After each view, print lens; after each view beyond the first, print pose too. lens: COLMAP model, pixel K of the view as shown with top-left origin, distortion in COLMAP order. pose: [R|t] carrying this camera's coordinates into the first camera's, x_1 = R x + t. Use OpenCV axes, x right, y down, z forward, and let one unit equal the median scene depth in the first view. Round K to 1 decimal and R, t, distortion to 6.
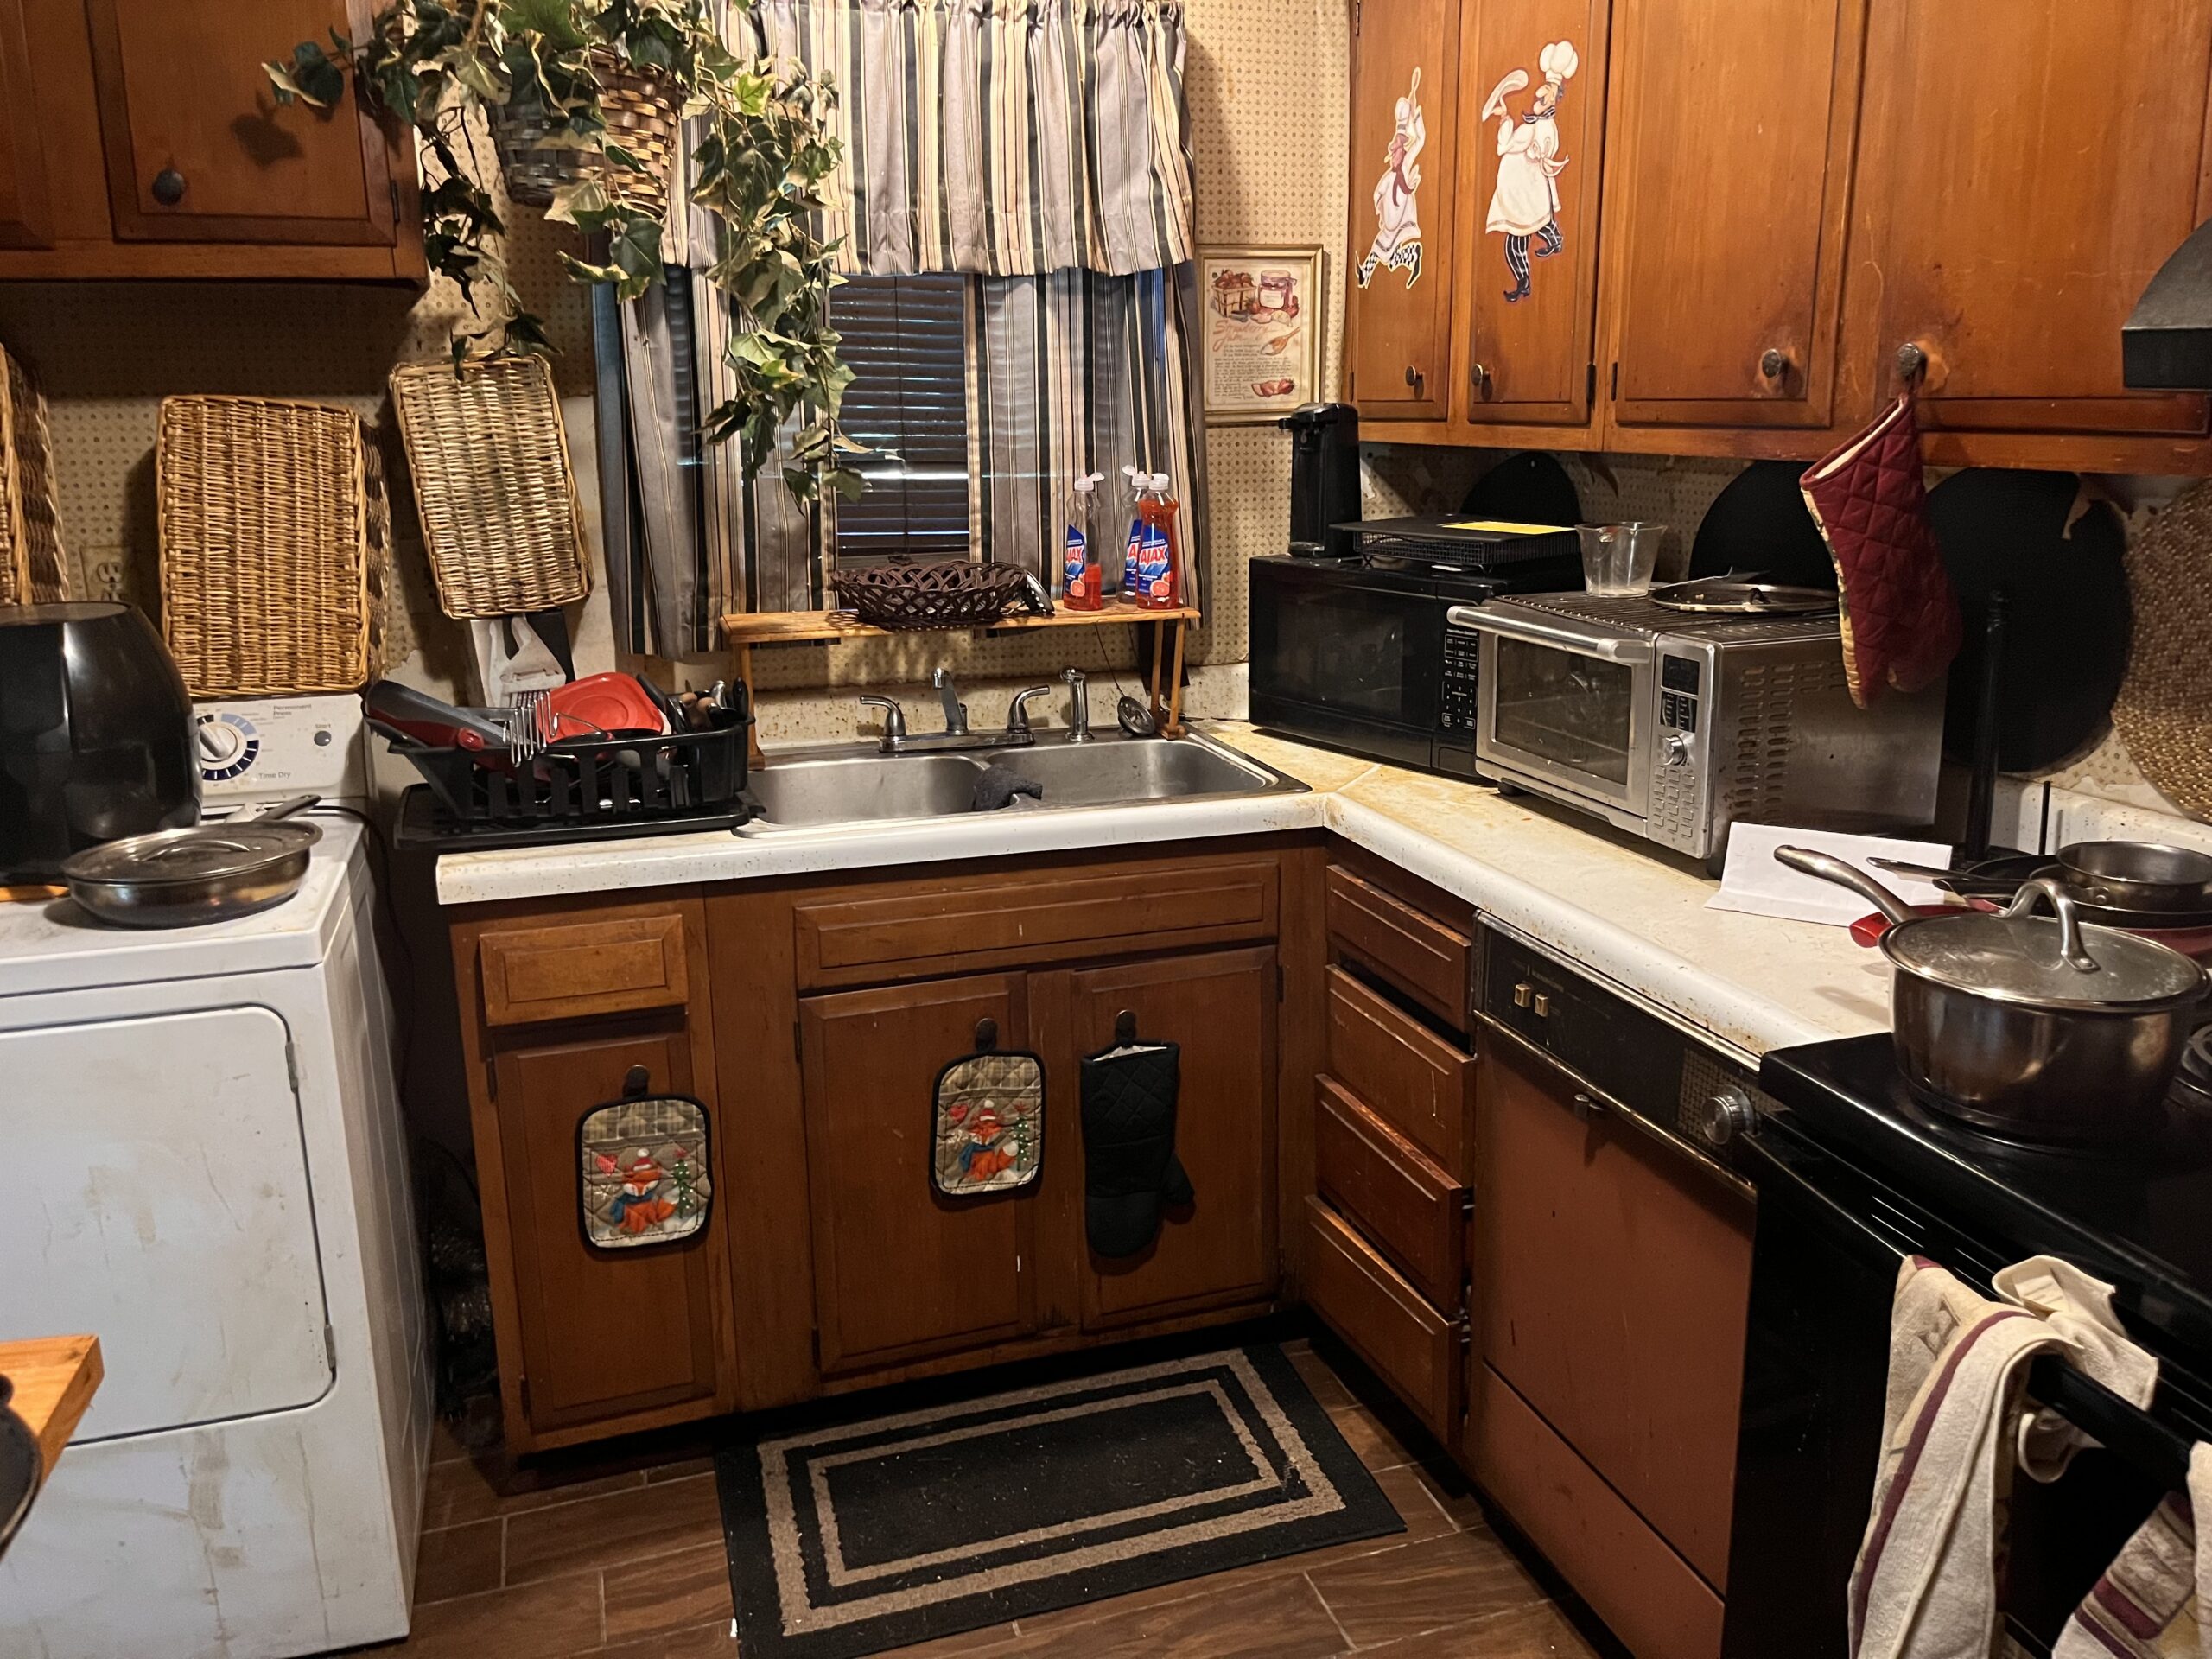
lens RADIAL K [[1694.3, 0, 1106.0], [0, 1694.3, 829.5], [0, 0, 1]] dist [-0.000613, -0.000965]
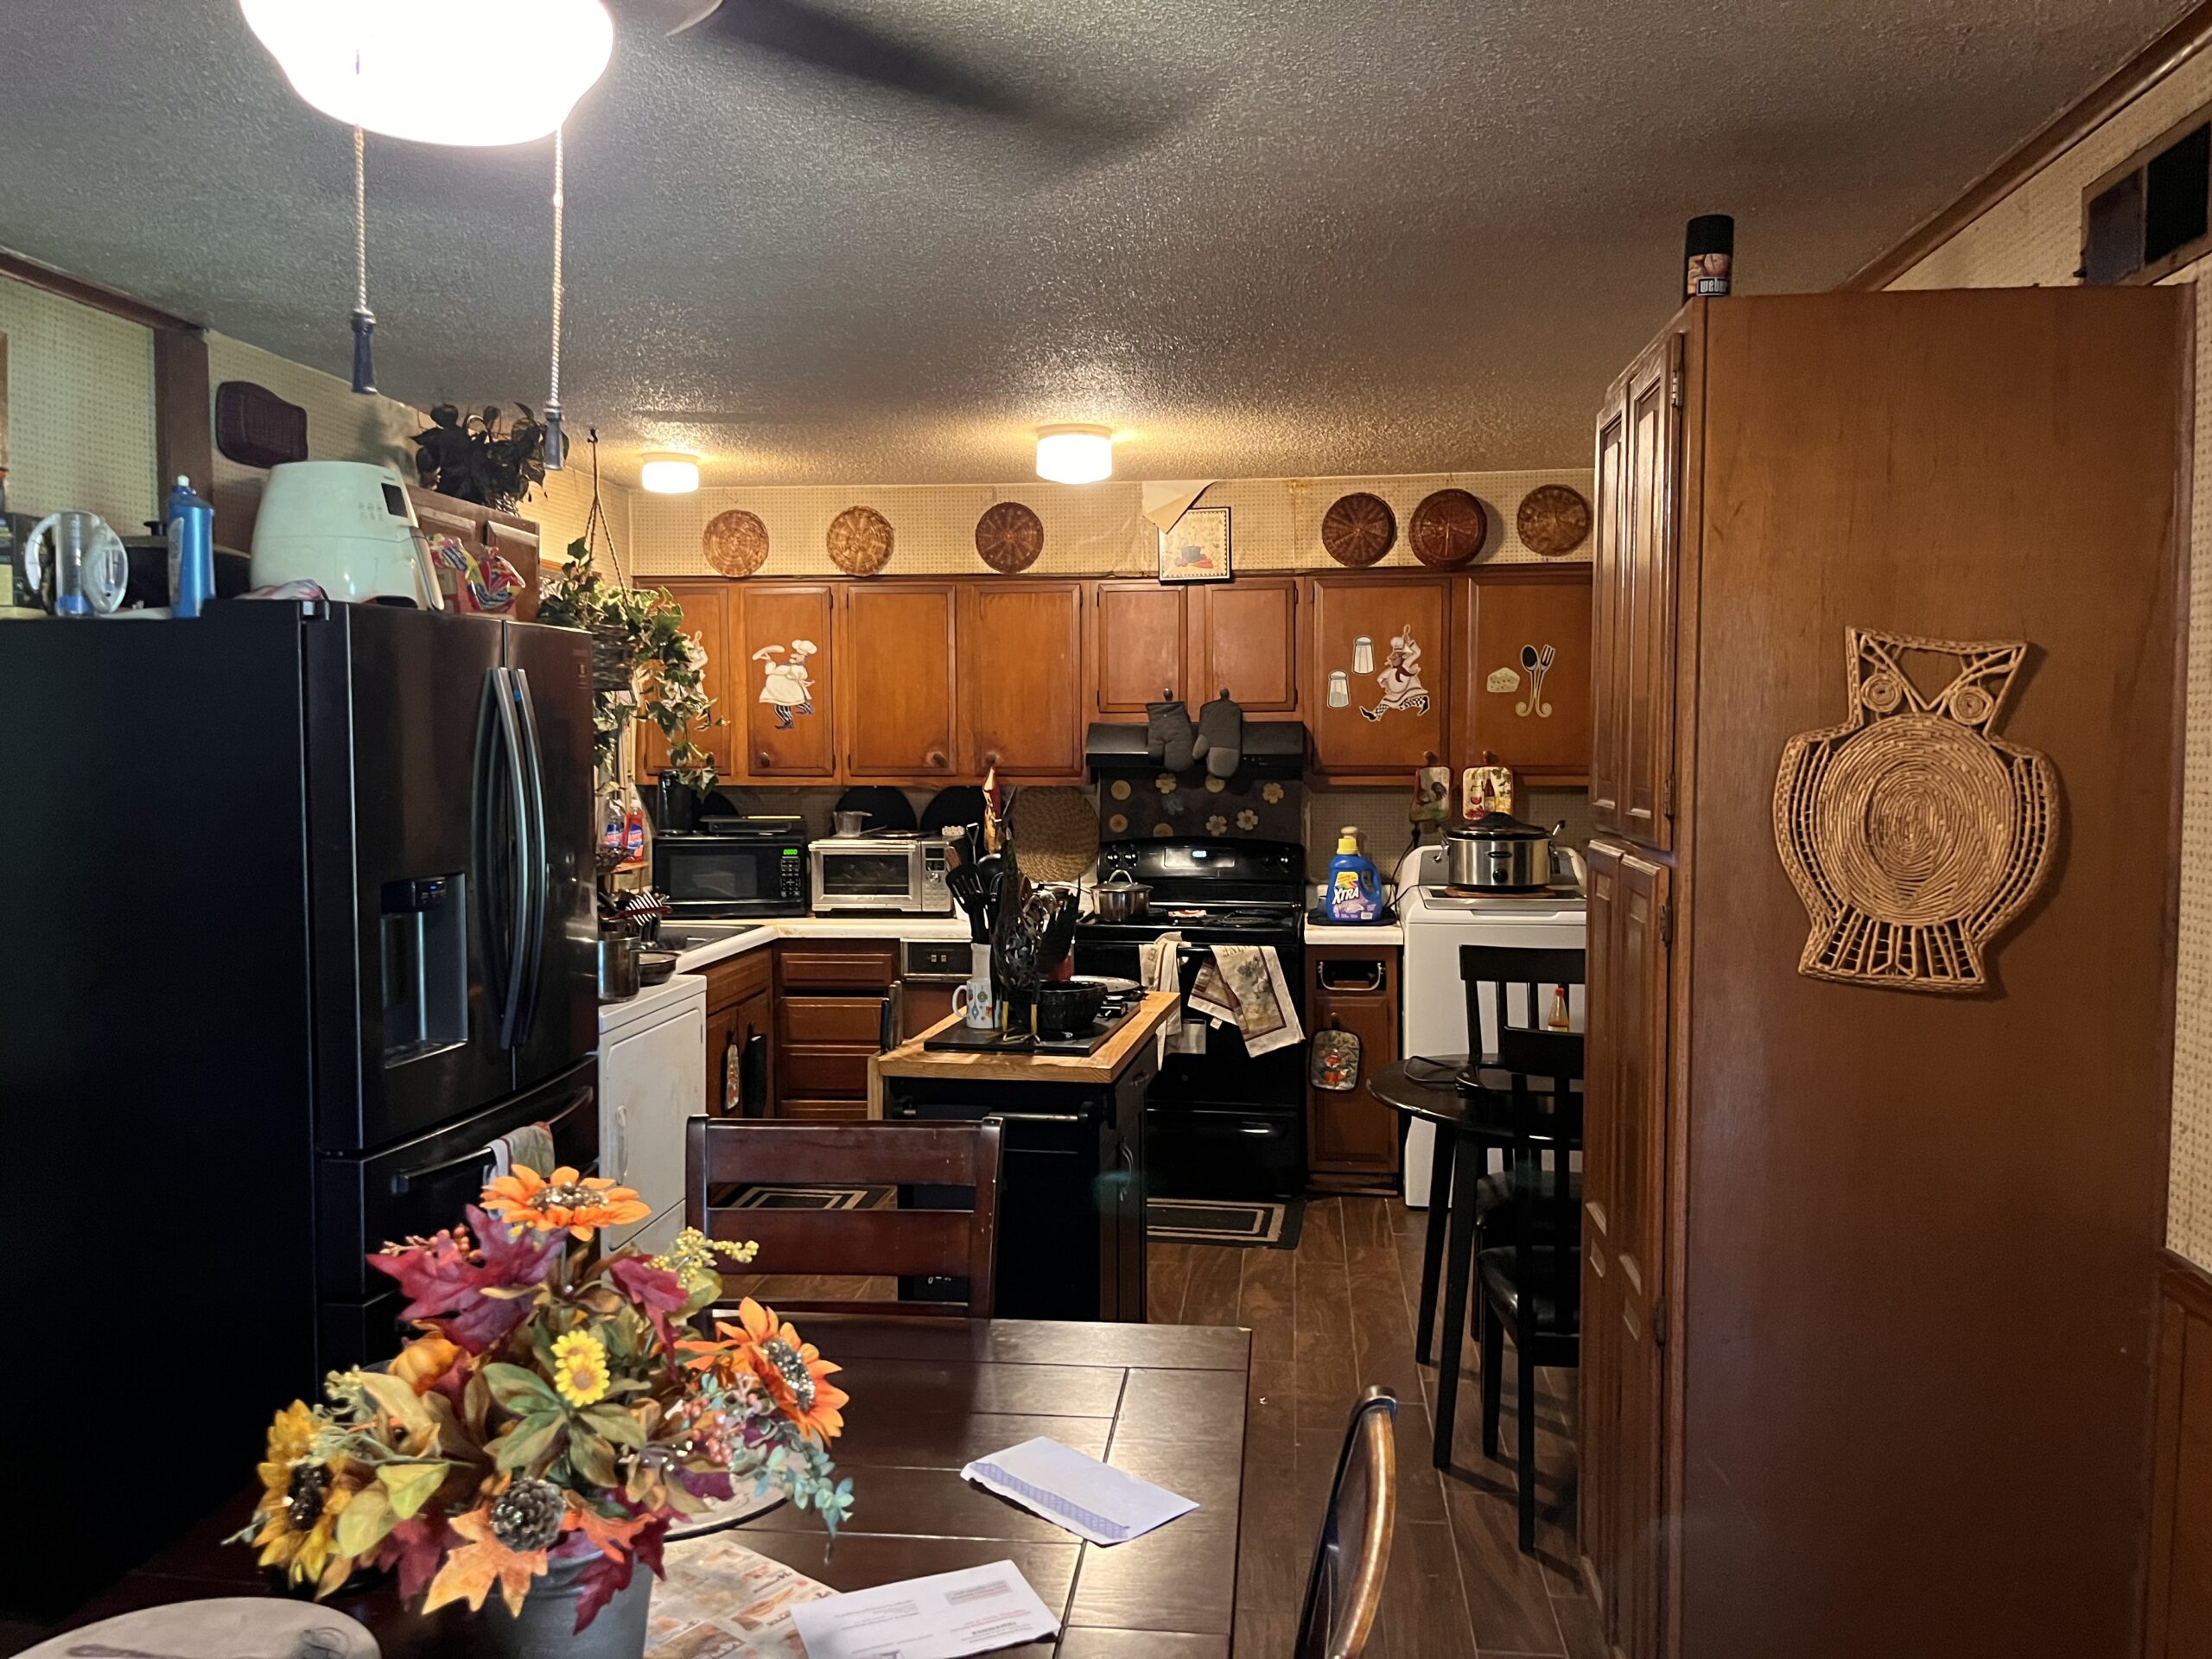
lens RADIAL K [[1743.6, 0, 1106.0], [0, 1743.6, 829.5], [0, 0, 1]] dist [0.135345, -0.175400]
pose [[0.412555, -0.041960, 0.909966, -2.043496], [0.222076, 0.973432, -0.055797, 0.096014], [-0.883448, 0.225101, 0.410913, -0.507962]]
